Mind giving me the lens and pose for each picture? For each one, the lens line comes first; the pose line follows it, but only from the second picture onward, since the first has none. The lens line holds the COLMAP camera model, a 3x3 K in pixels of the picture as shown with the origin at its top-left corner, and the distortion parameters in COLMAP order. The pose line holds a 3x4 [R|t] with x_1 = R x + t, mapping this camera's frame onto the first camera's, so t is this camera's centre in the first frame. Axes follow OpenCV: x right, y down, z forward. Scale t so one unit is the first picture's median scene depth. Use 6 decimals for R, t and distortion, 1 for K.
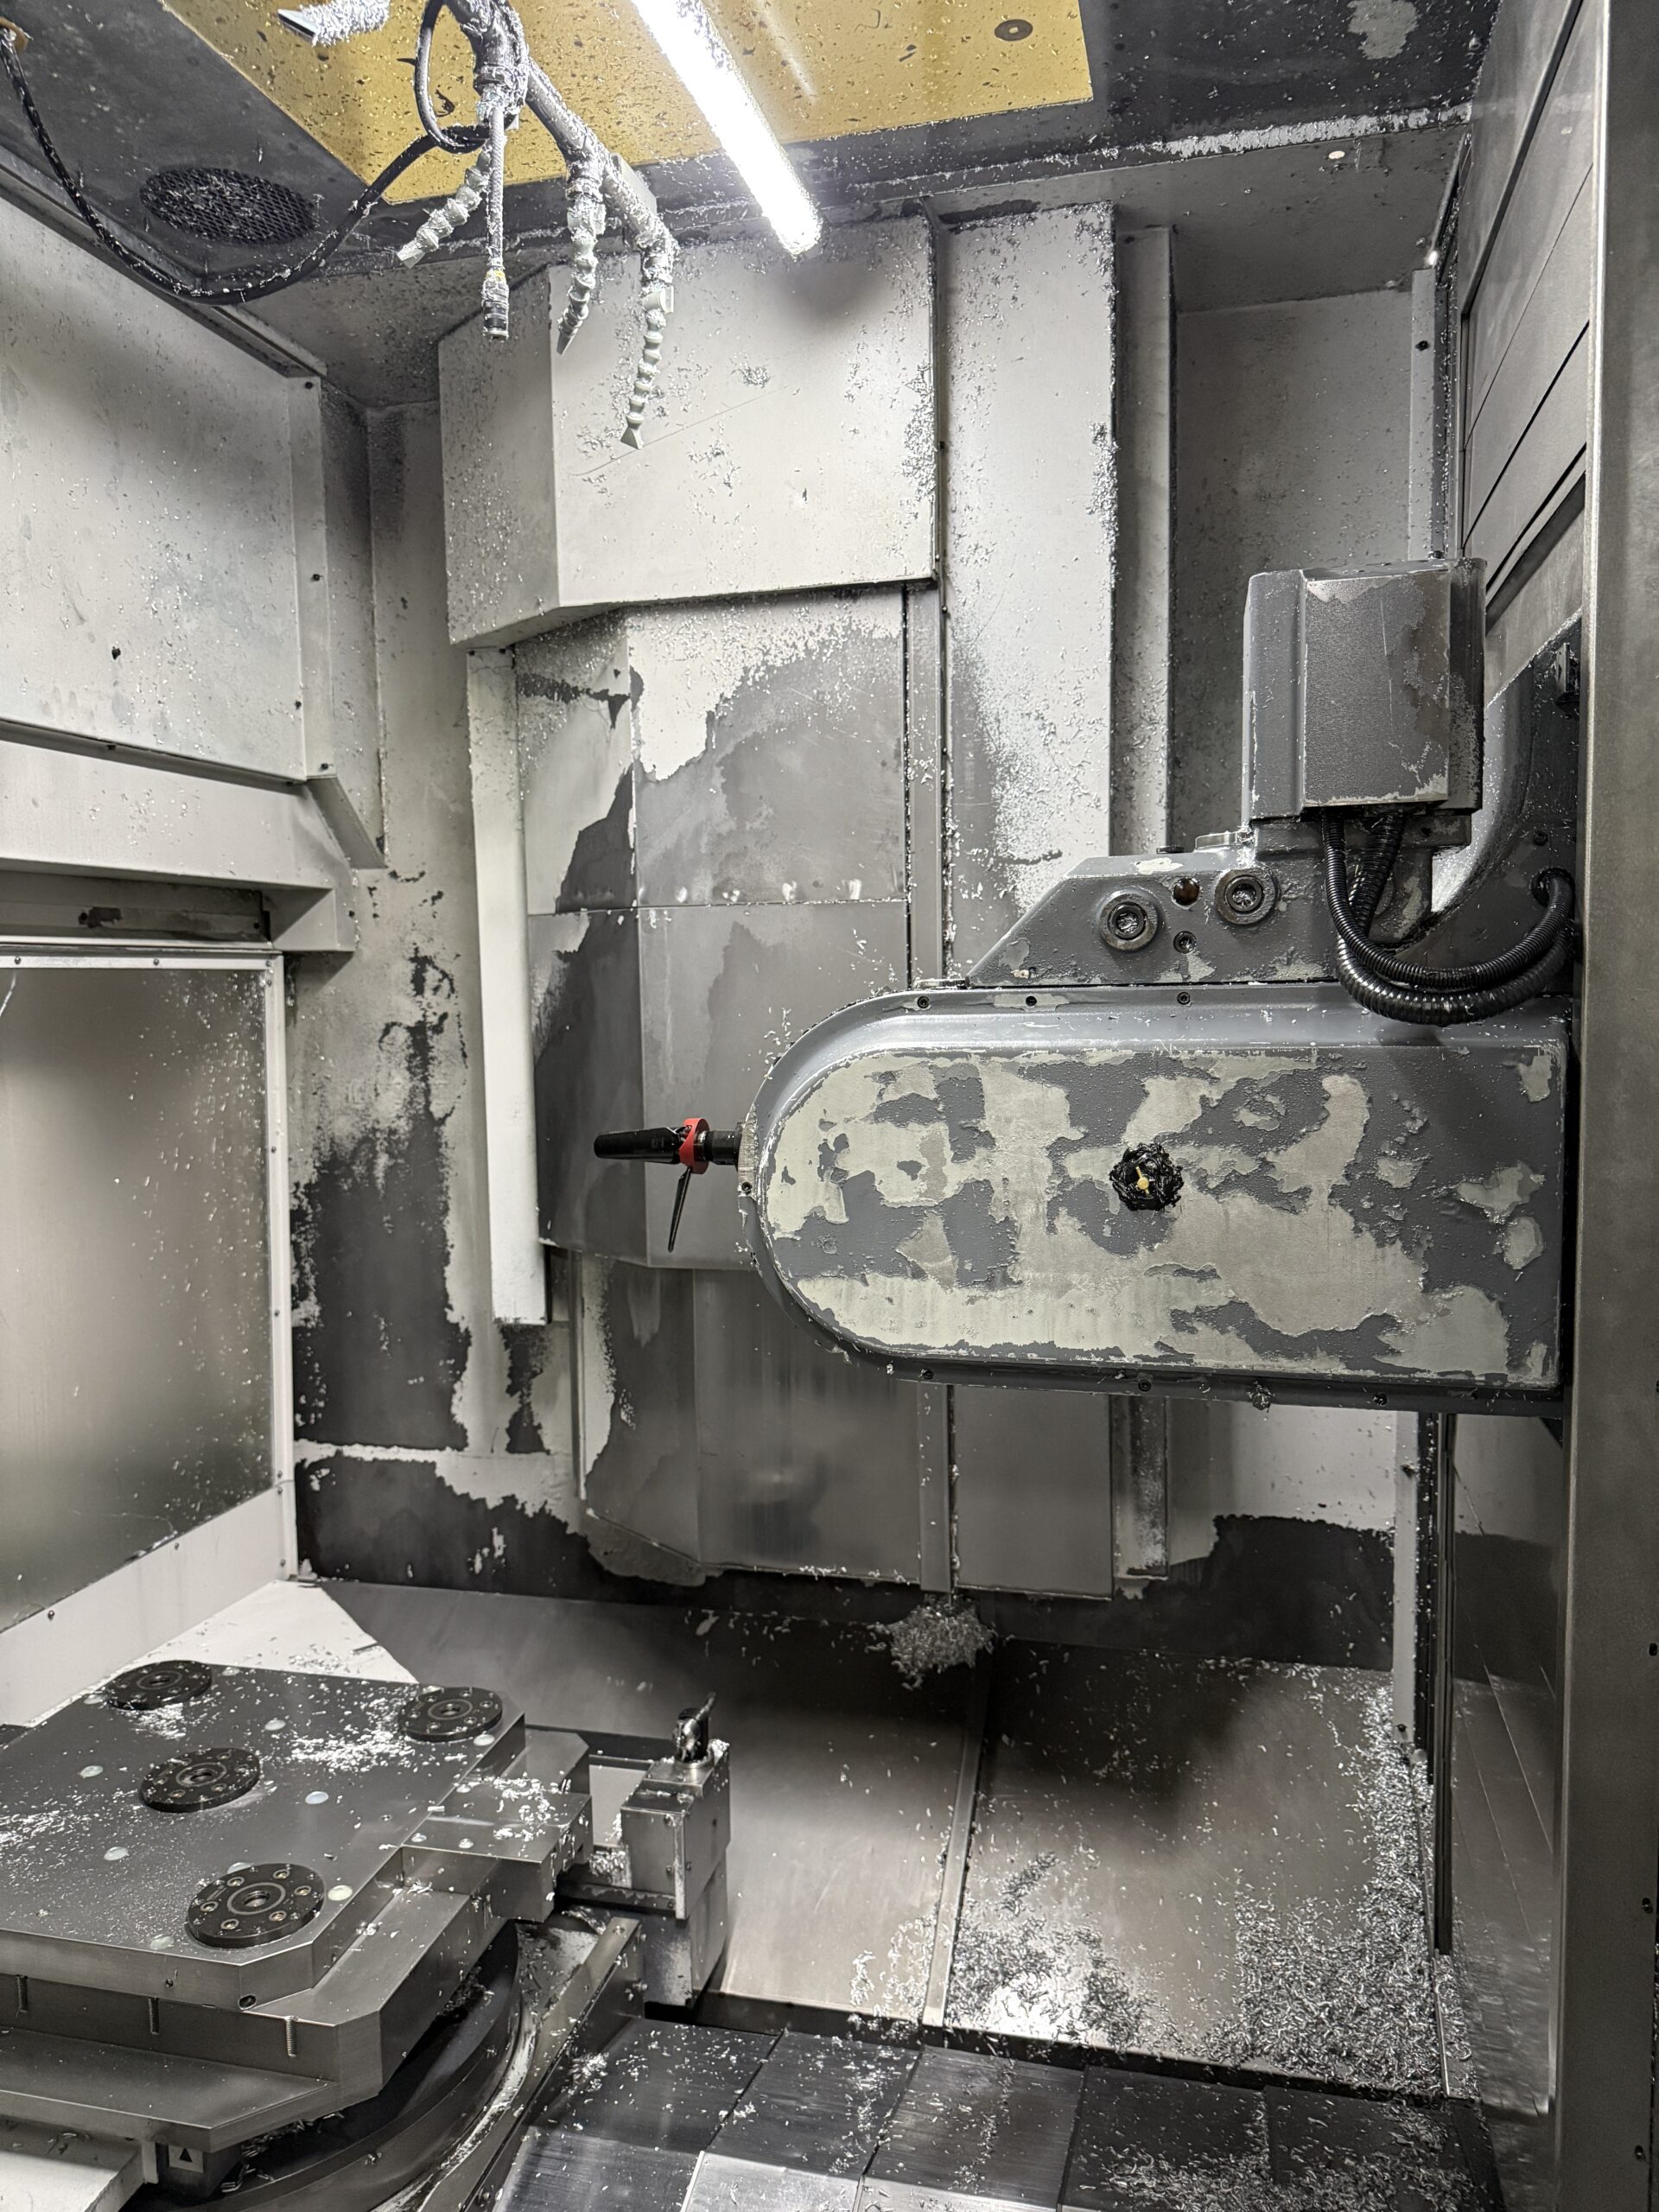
lens RADIAL K [[1574.9, 0, 851.6], [0, 1574.9, 1106.7], [0, 0, 1]] dist [0.101793, -0.148523]
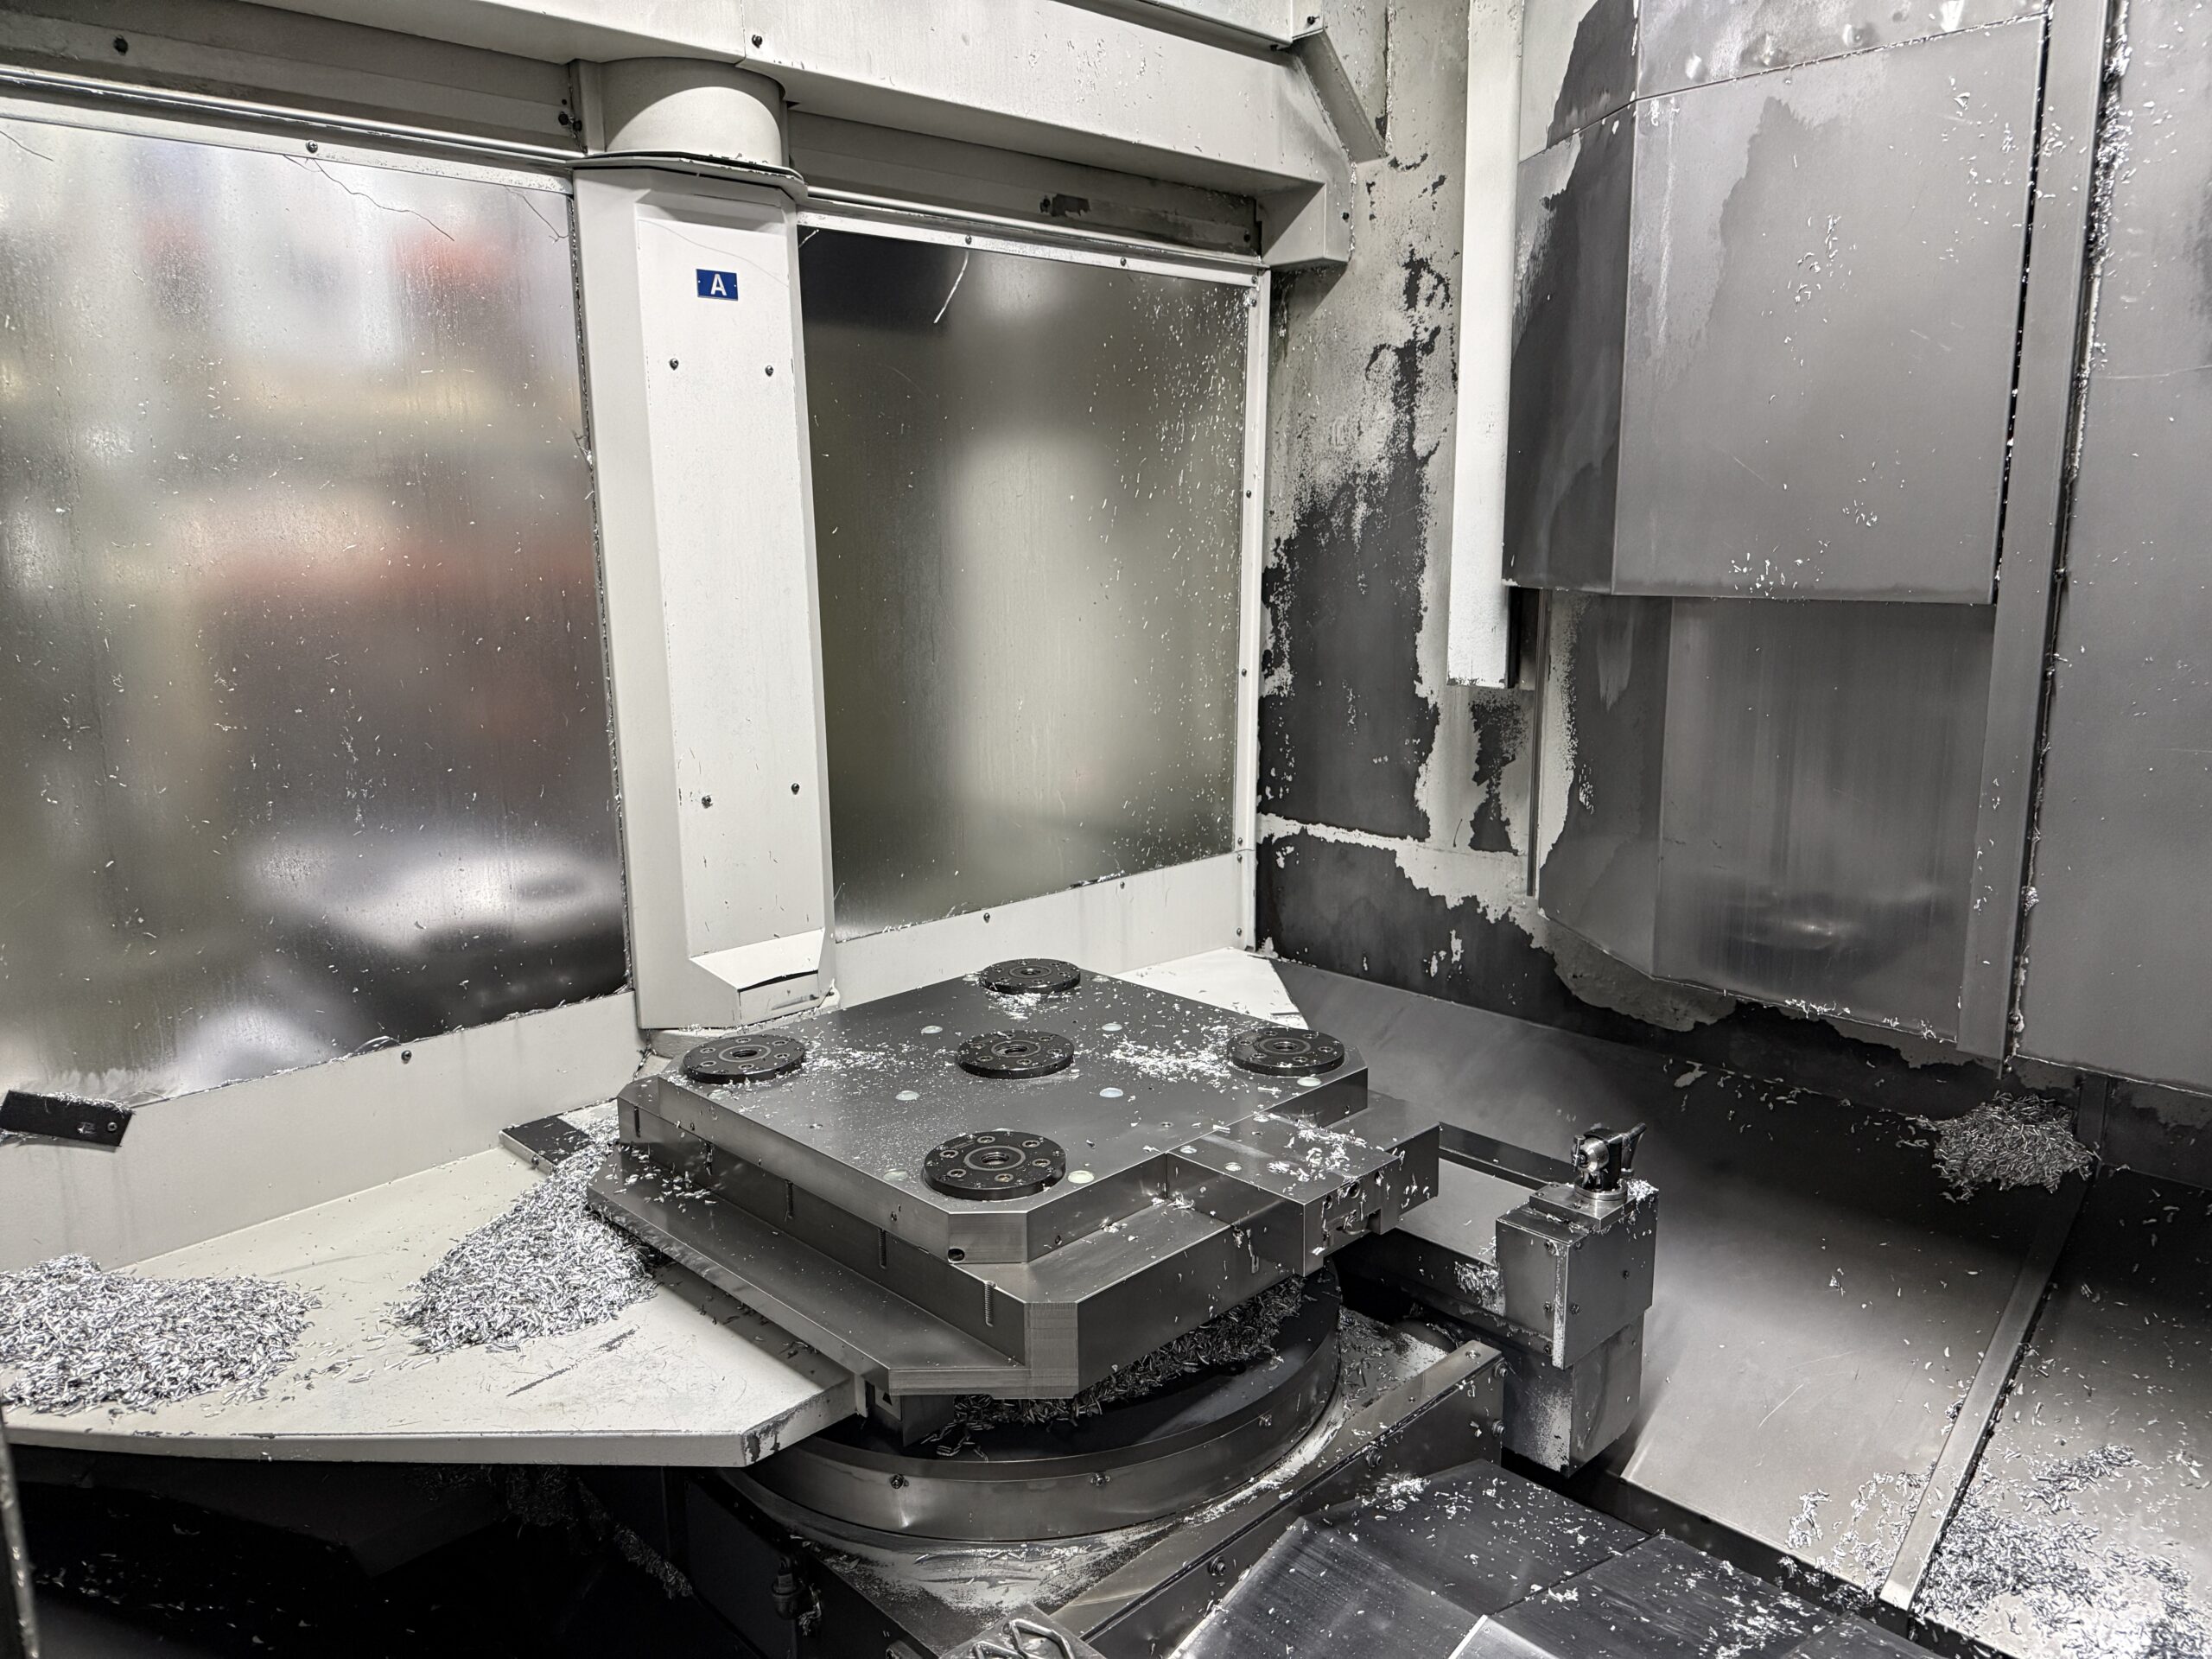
lens RADIAL K [[1574.9, 0, 1106.0], [0, 1574.9, 829.5], [0, 0, 1]] dist [0.101793, -0.148523]
pose [[0.844871, 0.106769, -0.524208, 0.088134], [-0.043326, 0.990319, 0.131877, 0.128810], [0.533213, -0.088707, 0.841317, 0.201844]]
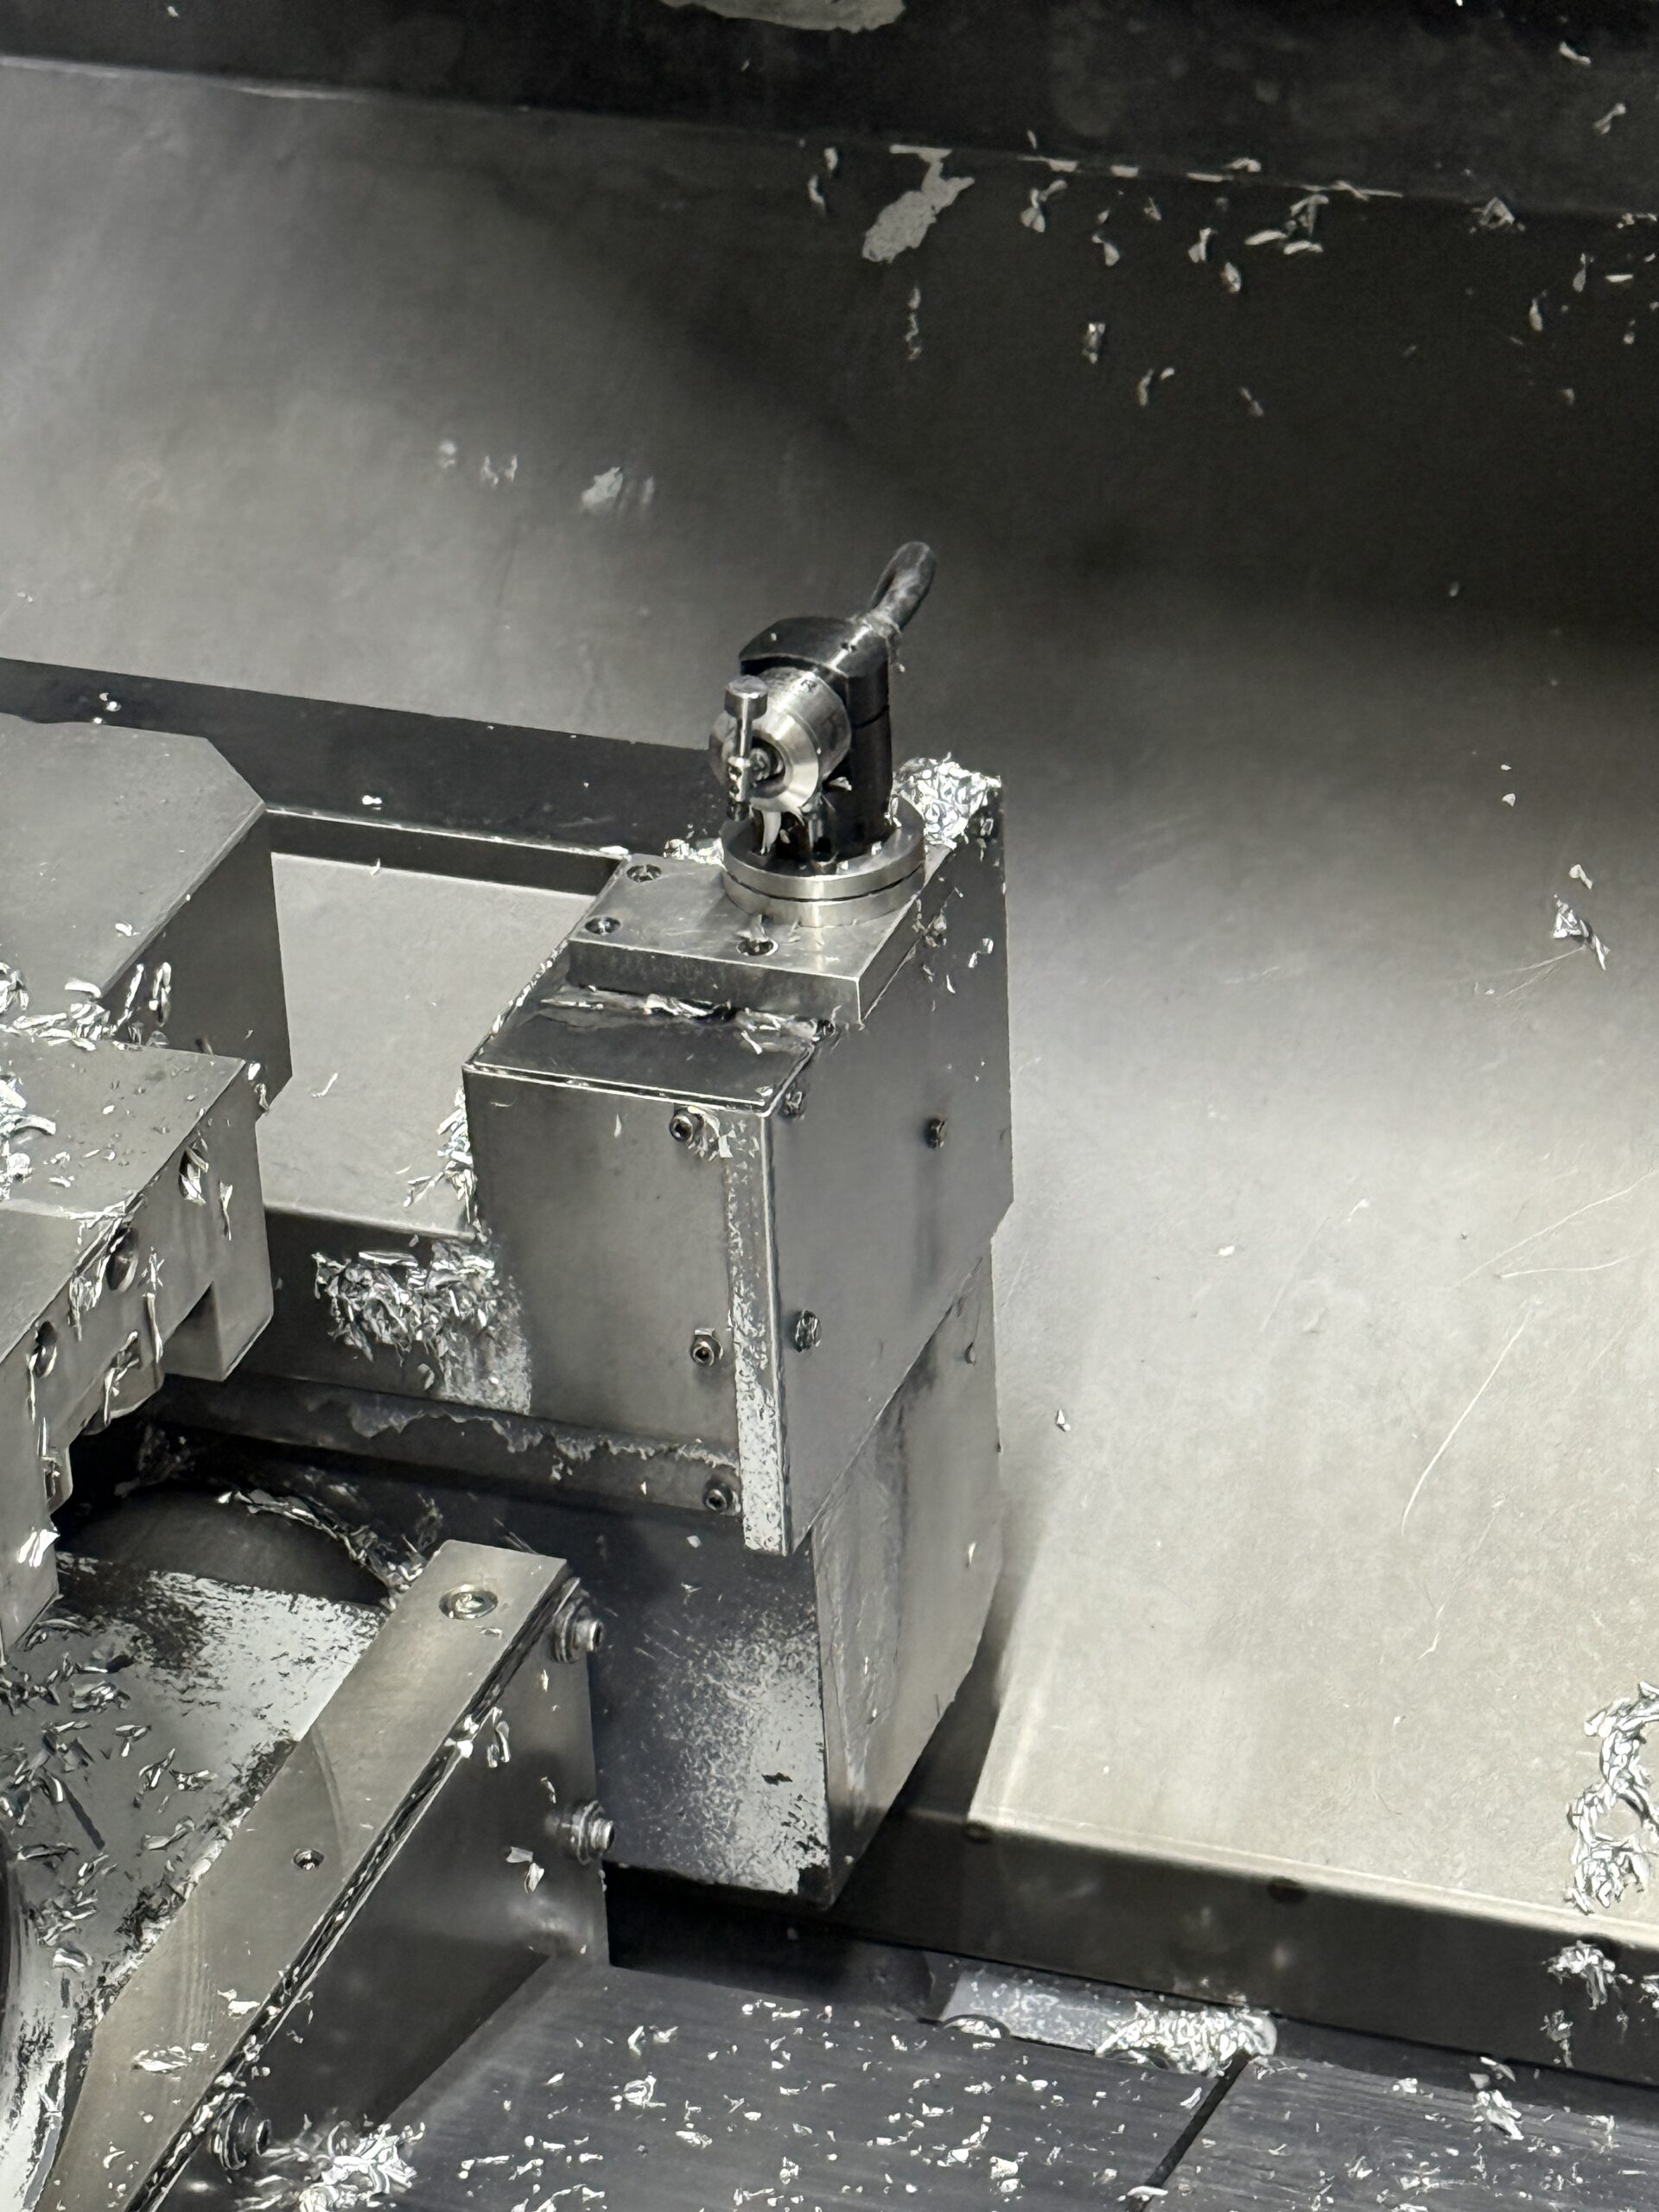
lens RADIAL K [[6795.4, 0, 829.5], [0, 6795.4, 1106.0], [0, 0, 1]] dist [0.033188, 0.859065]
pose [[0.993295, 0.030696, -0.111454, -0.000818], [0.020795, 0.900935, 0.433455, 0.062582], [0.113719, -0.432866, 0.894257, 0.210207]]
